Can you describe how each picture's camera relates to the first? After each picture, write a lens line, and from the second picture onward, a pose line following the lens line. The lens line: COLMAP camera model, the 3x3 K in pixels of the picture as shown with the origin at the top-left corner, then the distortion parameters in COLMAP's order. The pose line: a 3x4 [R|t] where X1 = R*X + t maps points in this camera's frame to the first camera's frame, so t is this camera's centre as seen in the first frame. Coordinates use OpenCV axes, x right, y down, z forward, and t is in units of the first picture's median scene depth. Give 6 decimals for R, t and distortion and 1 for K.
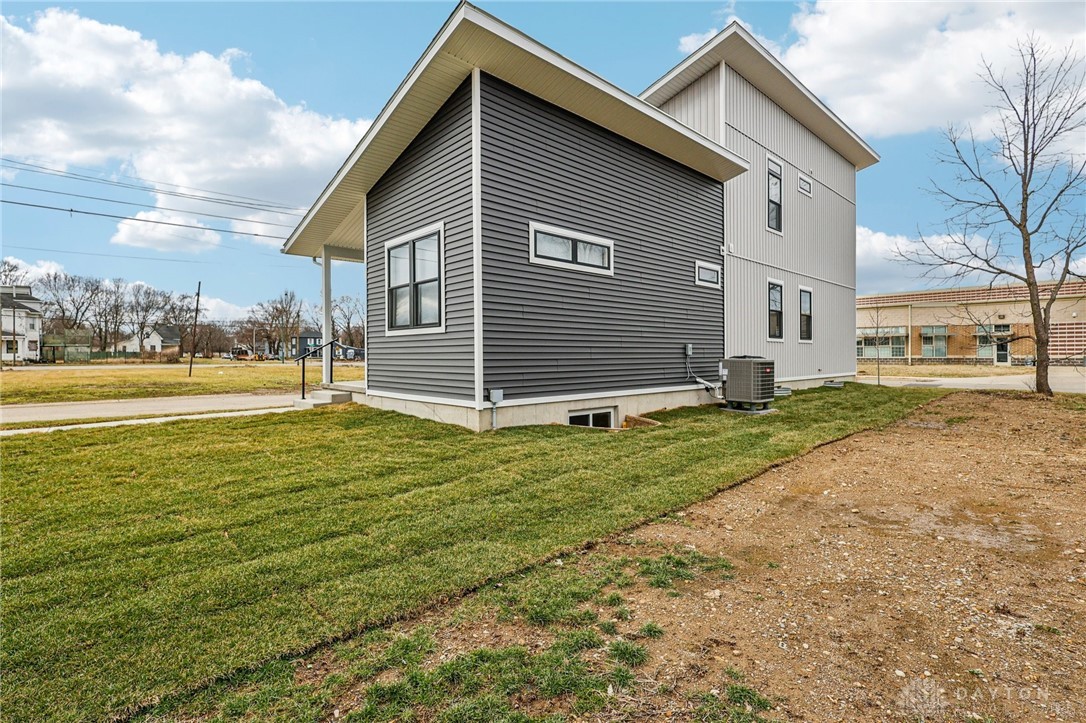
lens RADIAL K [[505.5, 0, 539.2], [0, 505.5, 354.6], [0, 0, 1]] dist [0.004463, 0.000521]
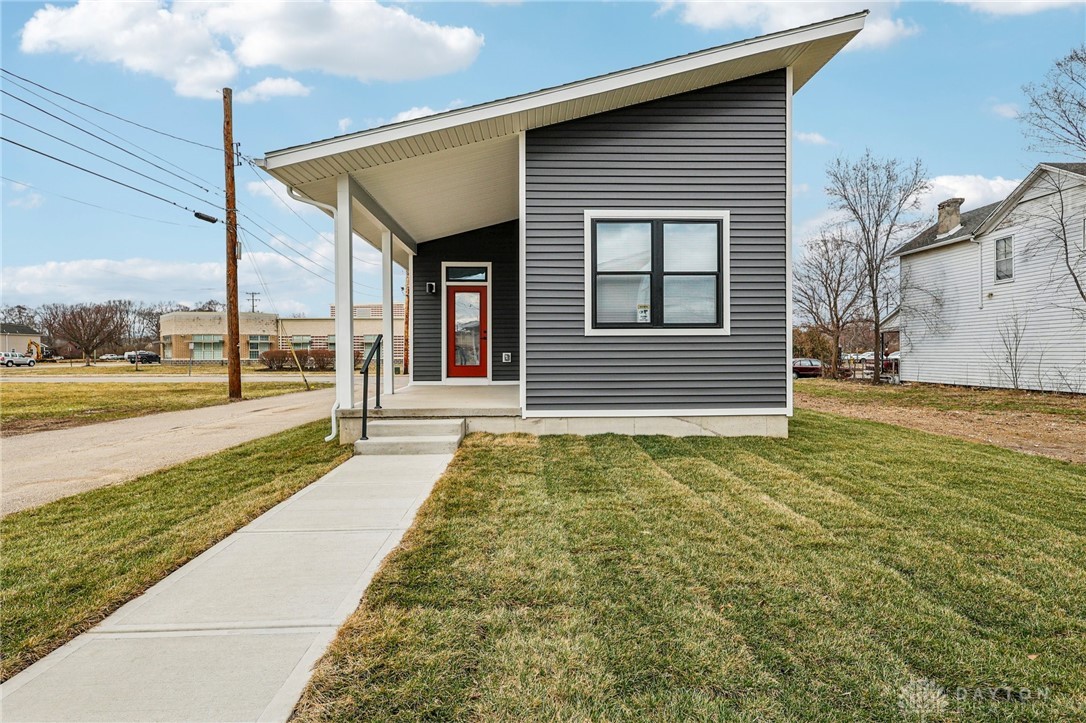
lens RADIAL K [[527.7, 0, 543.0], [0, 527.7, 361.5], [0, 0, 1]] dist [0.000642, 0.000102]
pose [[0.647140, -0.013937, 0.762244, -1.020488], [0.004884, 0.999888, 0.014136, -0.010311], [-0.762355, -0.005426, 0.647136, 0.588594]]
